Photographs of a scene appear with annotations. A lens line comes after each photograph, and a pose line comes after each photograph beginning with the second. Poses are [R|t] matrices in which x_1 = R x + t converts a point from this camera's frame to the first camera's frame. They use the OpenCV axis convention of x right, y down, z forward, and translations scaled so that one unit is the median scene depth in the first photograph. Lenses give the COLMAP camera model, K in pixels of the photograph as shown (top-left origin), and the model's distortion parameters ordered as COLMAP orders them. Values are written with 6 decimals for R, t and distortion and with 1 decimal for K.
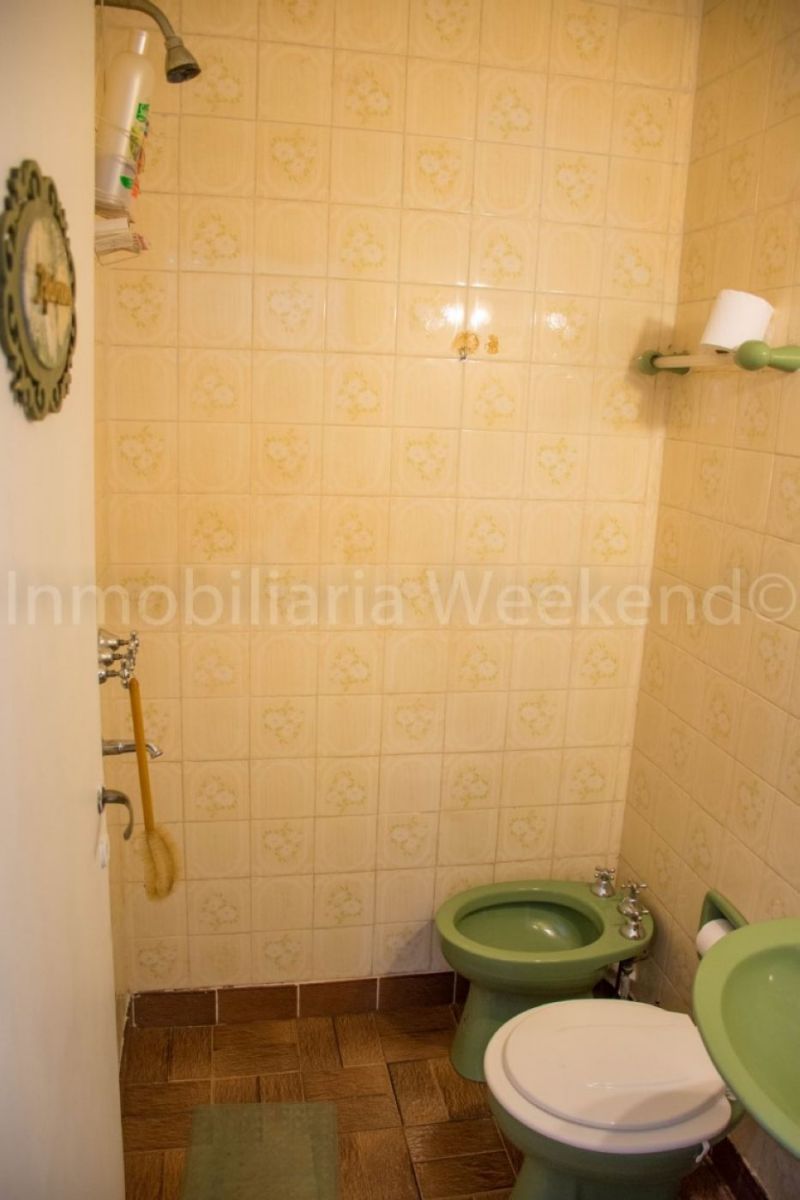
lens RADIAL K [[942.2, 0, 400.4], [0, 942.2, 615.9], [0, 0, 1]] dist [-0.149920, 0.099614]
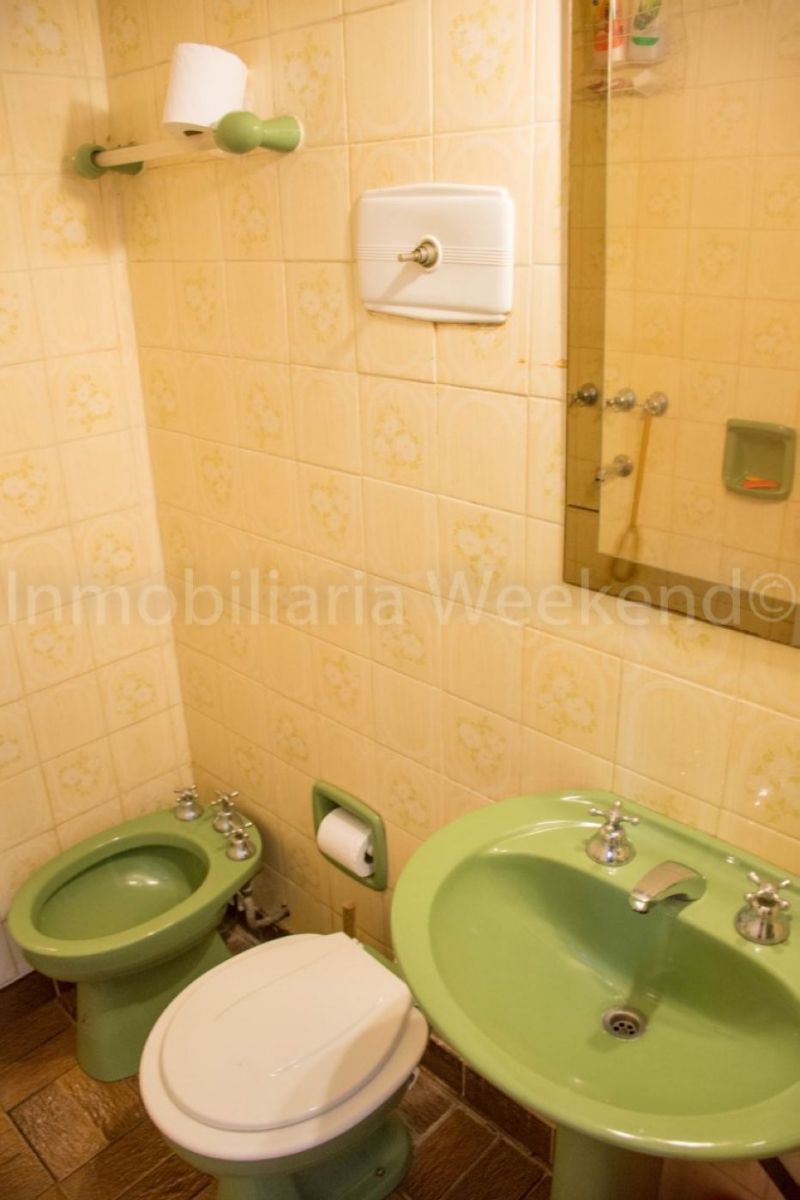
lens RADIAL K [[942.2, 0, 400.4], [0, 942.2, 615.9], [0, 0, 1]] dist [-0.149920, 0.099614]
pose [[0.819969, -0.289971, 0.493525, 0.007410], [0.196772, 0.952439, 0.232680, -0.041778], [-0.537523, -0.093679, 0.838029, 0.206661]]
